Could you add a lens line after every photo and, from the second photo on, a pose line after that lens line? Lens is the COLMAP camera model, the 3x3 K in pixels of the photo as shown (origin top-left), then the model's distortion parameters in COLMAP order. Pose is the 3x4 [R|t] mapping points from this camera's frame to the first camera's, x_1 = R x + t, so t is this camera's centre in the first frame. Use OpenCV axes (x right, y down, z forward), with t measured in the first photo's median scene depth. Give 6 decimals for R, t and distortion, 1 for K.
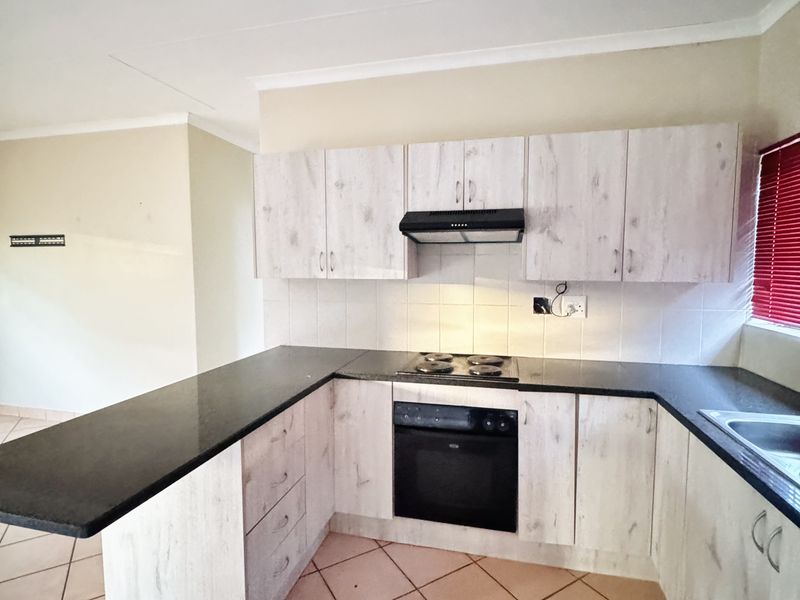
lens RADIAL K [[427.8, 0, 400.1], [0, 427.8, 298.0], [0, 0, 1]] dist [-0.004922, 0.000924]
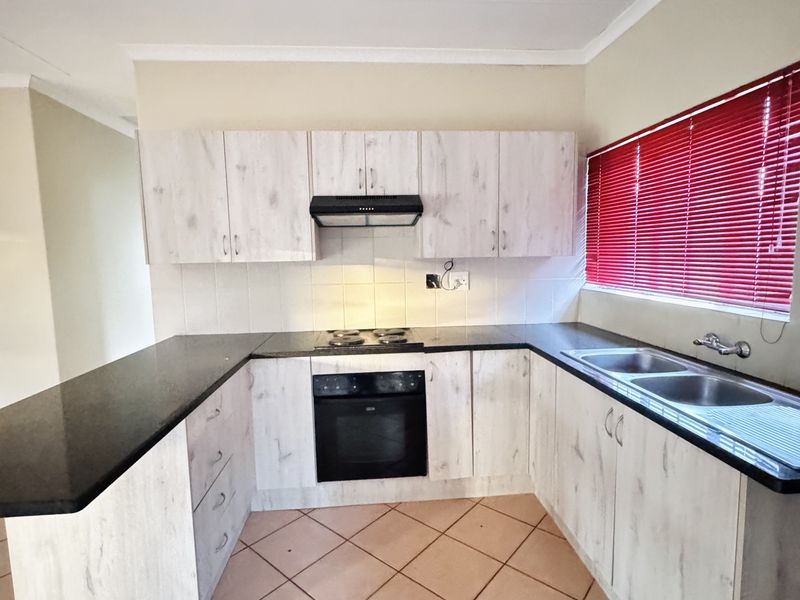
lens RADIAL K [[427.8, 0, 400.1], [0, 427.8, 298.0], [0, 0, 1]] dist [-0.004922, 0.000924]
pose [[0.950123, -0.051170, 0.307649, -0.119578], [0.043677, 0.998559, 0.031196, 0.025661], [-0.308801, -0.016203, 0.950989, -0.069365]]
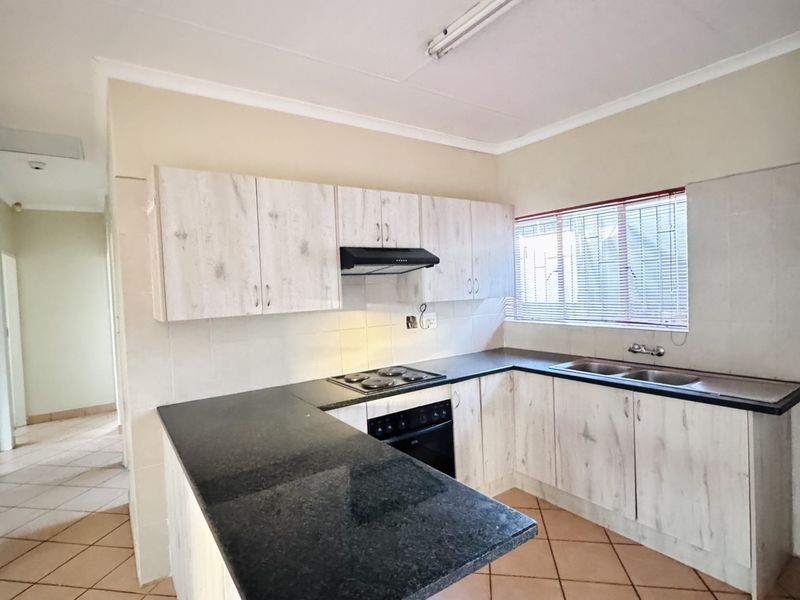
lens RADIAL K [[427.8, 0, 400.1], [0, 427.8, 298.0], [0, 0, 1]] dist [-0.004922, 0.000924]
pose [[0.660571, -0.049891, 0.749104, -0.729404], [0.098719, 0.994898, -0.020791, -0.034736], [-0.744245, 0.087684, 0.662126, 0.181636]]
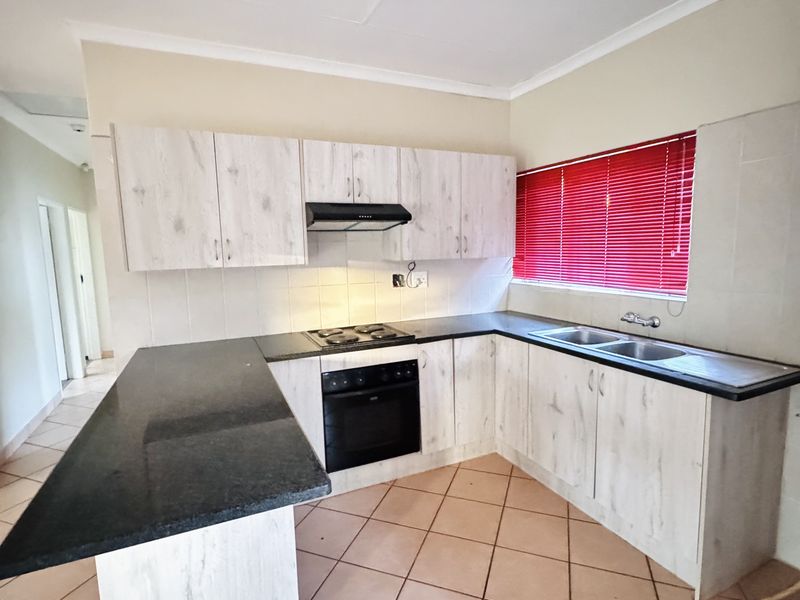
lens RADIAL K [[427.8, 0, 400.1], [0, 427.8, 298.0], [0, 0, 1]] dist [-0.004922, 0.000924]
pose [[0.786322, -0.092251, 0.610890, -0.497688], [0.070517, 0.995729, 0.059598, -0.006547], [-0.613779, -0.003785, 0.789469, -0.008922]]
